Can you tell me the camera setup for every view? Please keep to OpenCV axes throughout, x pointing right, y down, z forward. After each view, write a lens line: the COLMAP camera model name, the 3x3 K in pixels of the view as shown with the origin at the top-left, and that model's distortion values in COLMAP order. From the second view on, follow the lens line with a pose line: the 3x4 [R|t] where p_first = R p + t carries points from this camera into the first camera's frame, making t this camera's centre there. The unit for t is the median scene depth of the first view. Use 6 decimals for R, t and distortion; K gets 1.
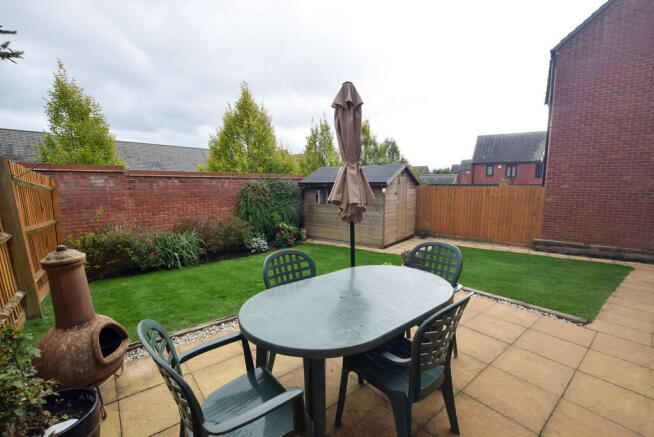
lens RADIAL K [[288.5, 0, 327.0], [0, 288.5, 221.8], [0, 0, 1]] dist [-0.023261, 0.000010]
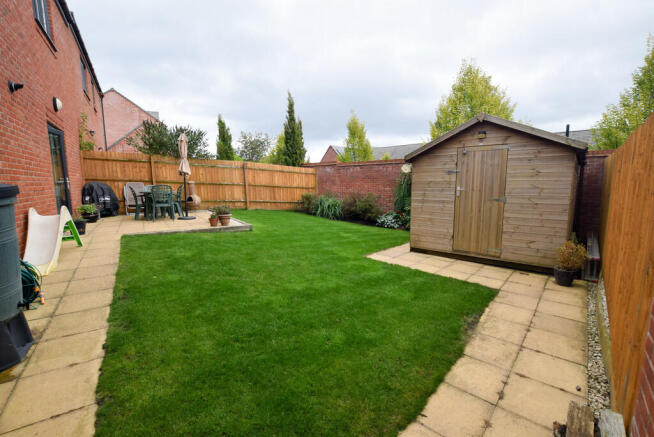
lens RADIAL K [[288.5, 0, 327.0], [0, 288.5, 221.8], [0, 0, 1]] dist [-0.023261, 0.000010]
pose [[-0.081311, 0.132175, -0.987886, 1.090916], [-0.133243, 0.980829, 0.142198, -0.057724], [0.987742, 0.143191, -0.062141, 1.006369]]
